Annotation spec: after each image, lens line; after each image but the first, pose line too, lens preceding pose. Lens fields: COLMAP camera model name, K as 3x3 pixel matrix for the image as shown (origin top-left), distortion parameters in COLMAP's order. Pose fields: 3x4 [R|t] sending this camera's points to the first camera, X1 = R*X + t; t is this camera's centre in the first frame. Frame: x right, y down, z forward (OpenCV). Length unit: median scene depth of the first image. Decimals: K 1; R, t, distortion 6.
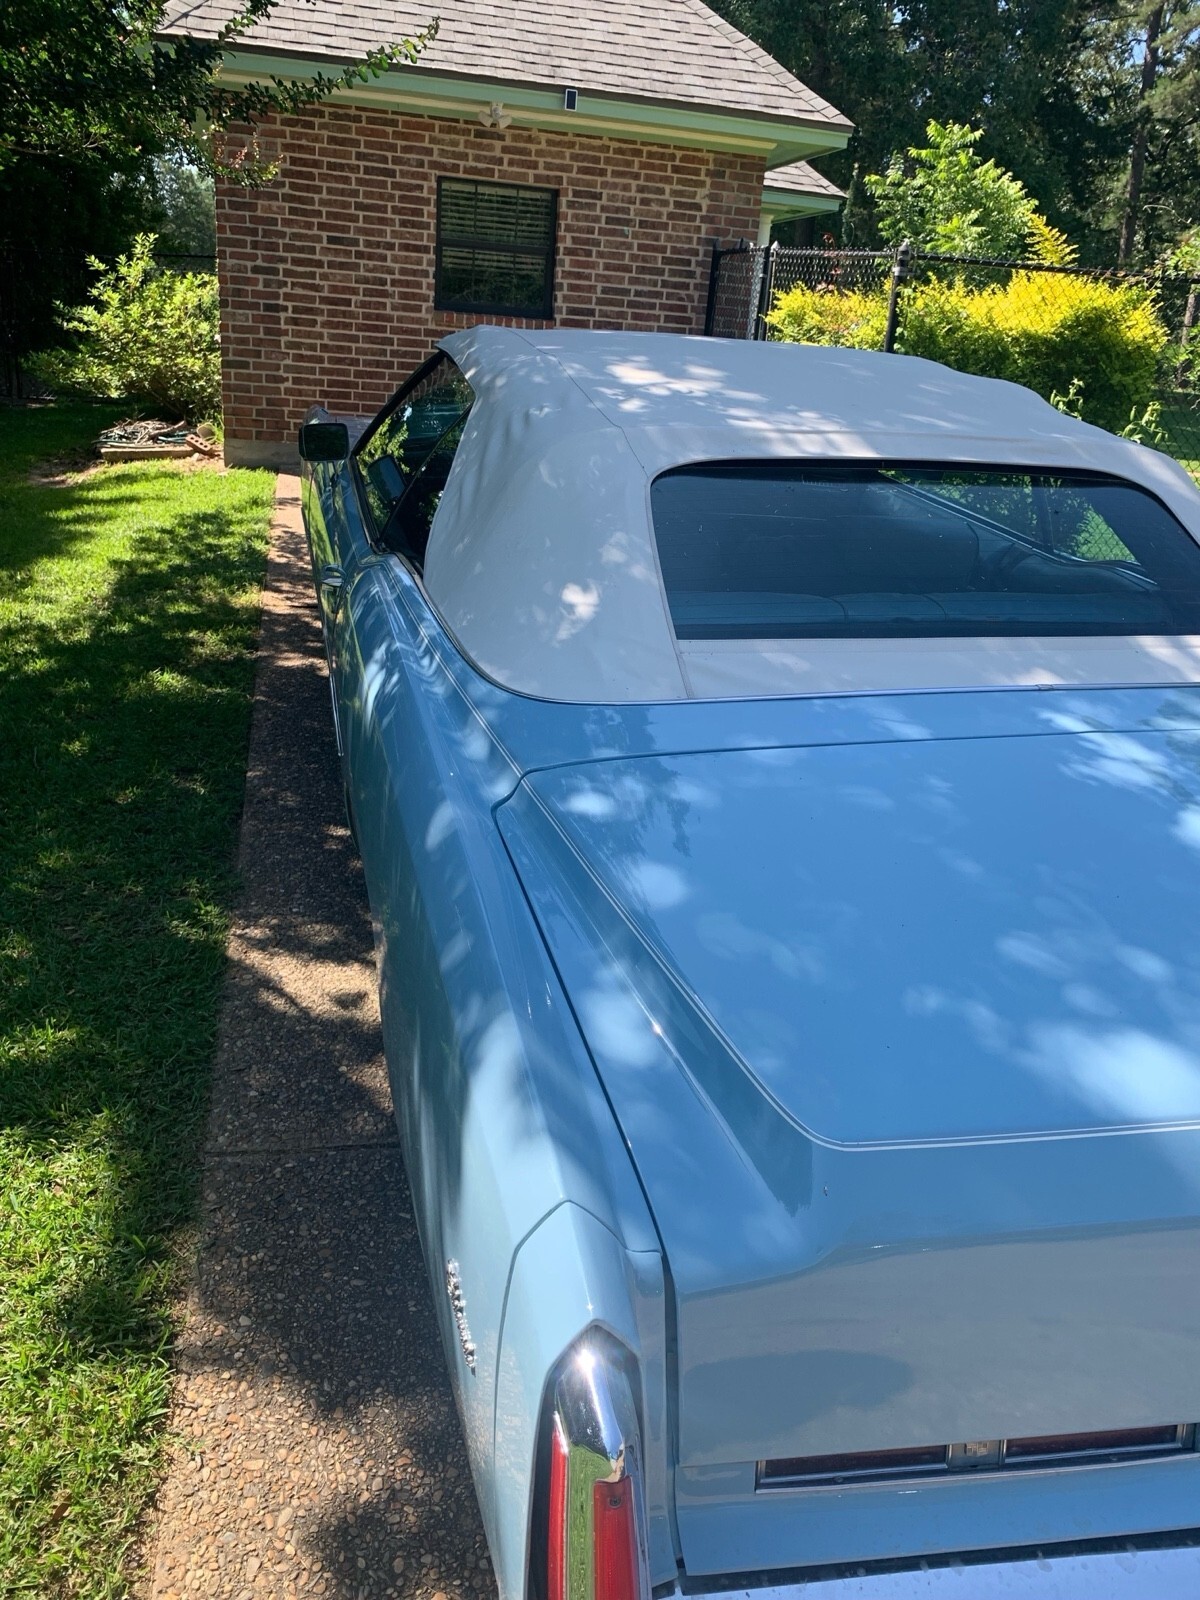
lens RADIAL K [[1226.2, 0, 604.2], [0, 1226.2, 793.1], [0, 0, 1]] dist [0.001628, 0.001695]
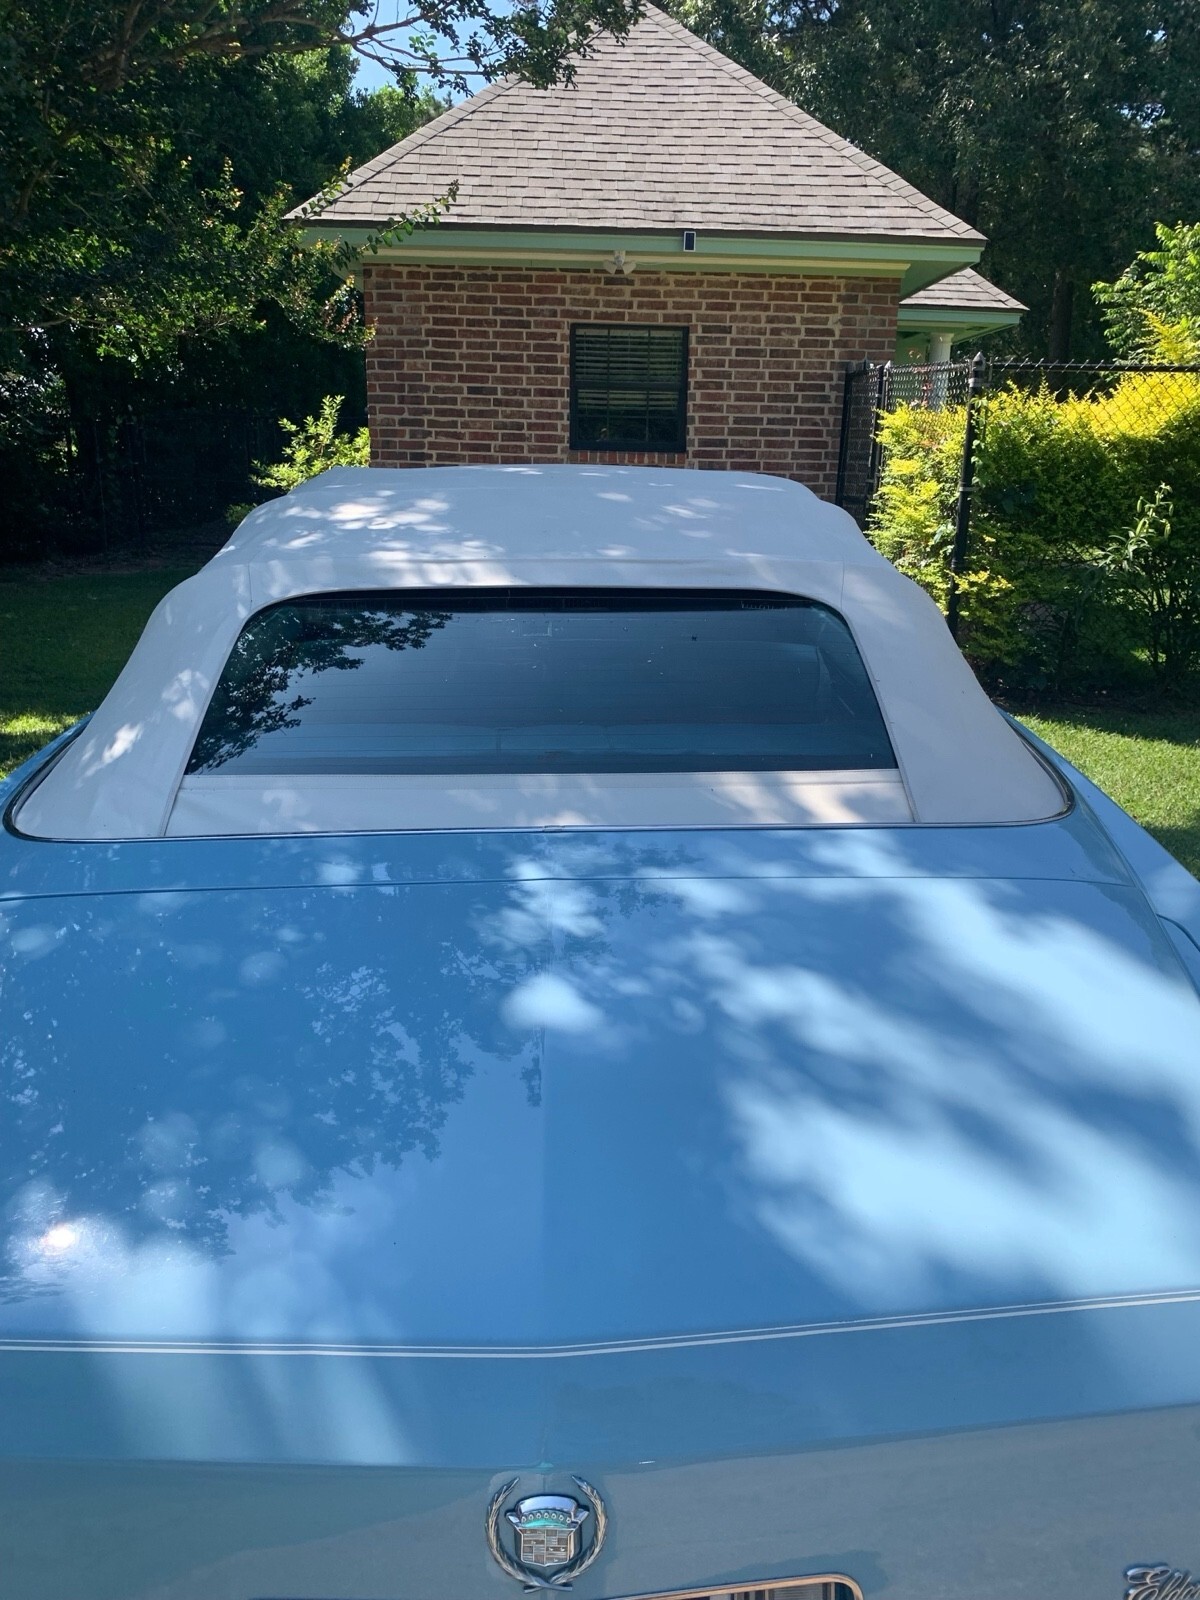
lens RADIAL K [[1226.2, 0, 614.2], [0, 1226.2, 826.3], [0, 0, 1]] dist [0.001628, 0.001695]
pose [[0.976416, 0.007658, -0.215761, 0.127134], [-0.023280, 0.997278, -0.069957, -0.005217], [0.214638, 0.073330, 0.973937, 0.024310]]
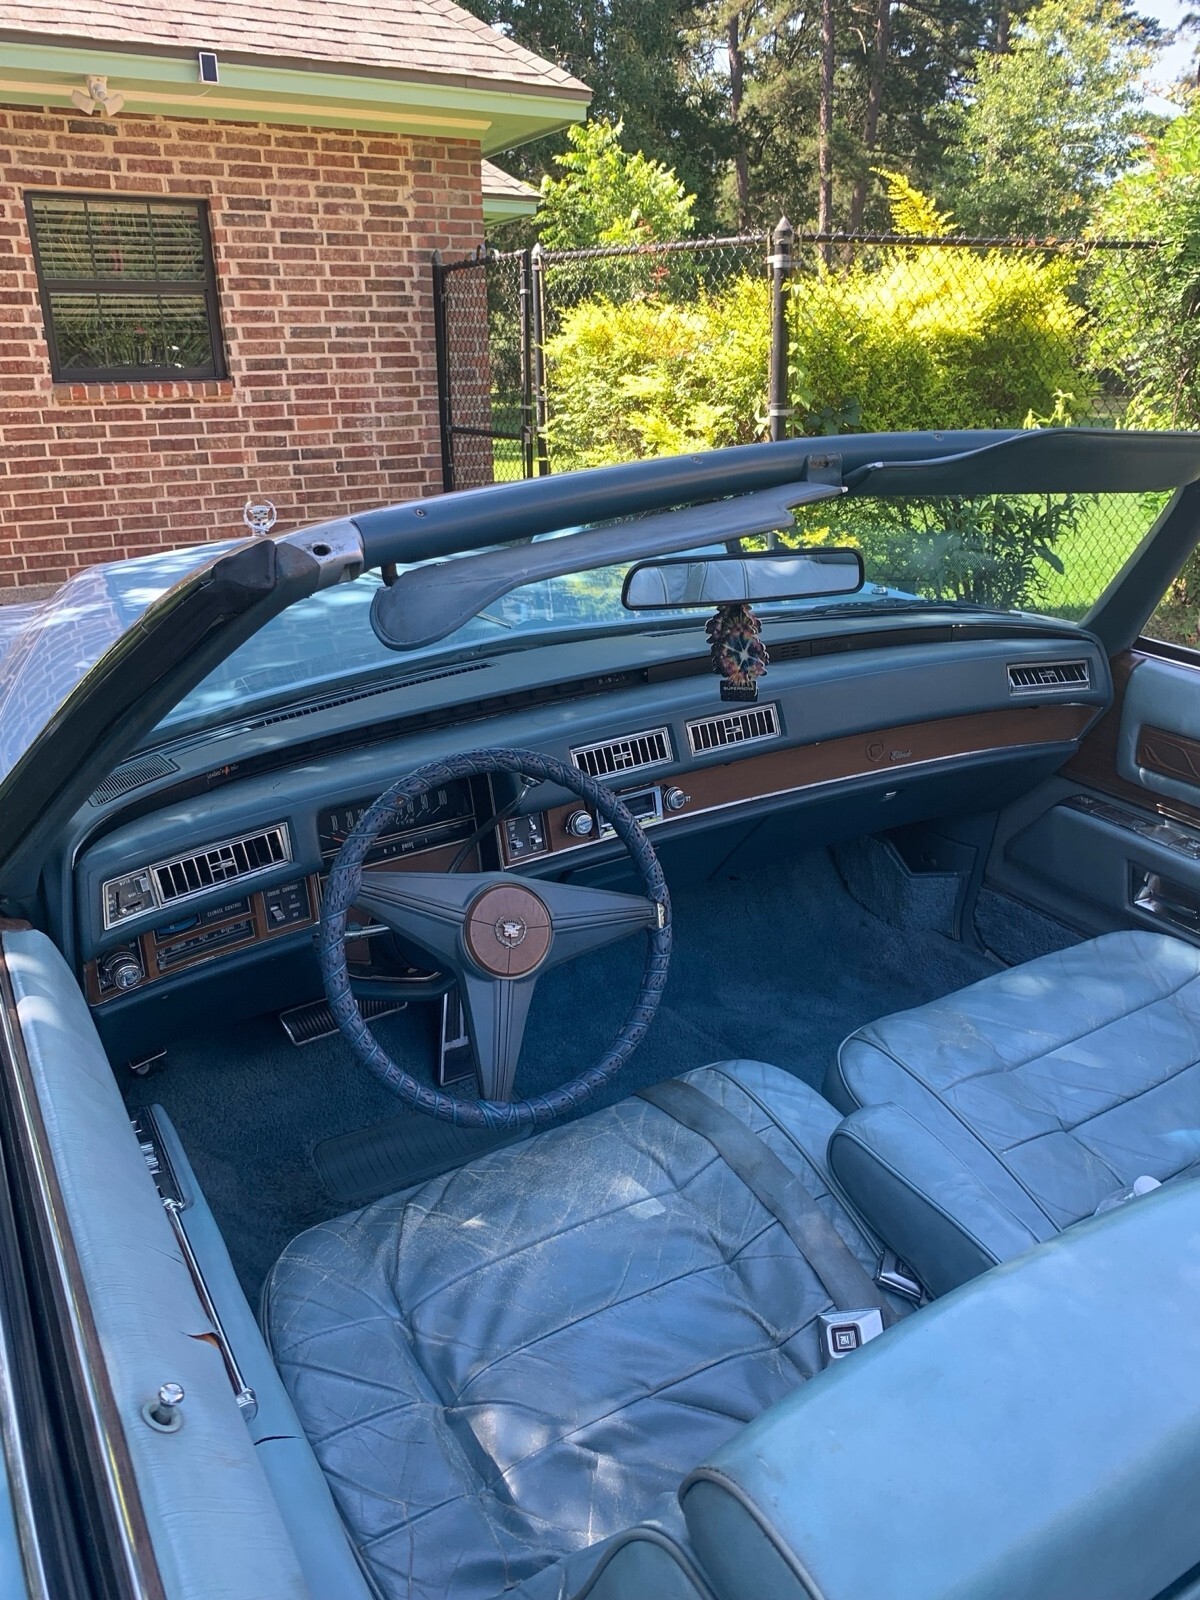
lens RADIAL K [[1226.2, 0, 597.0], [0, 1226.2, 778.8], [0, 0, 1]] dist [0.001628, 0.001695]
pose [[0.955642, -0.179139, 0.233788, -0.048274], [0.186081, 0.982504, -0.007793, -0.114470], [-0.228301, 0.050951, 0.972256, 0.274199]]
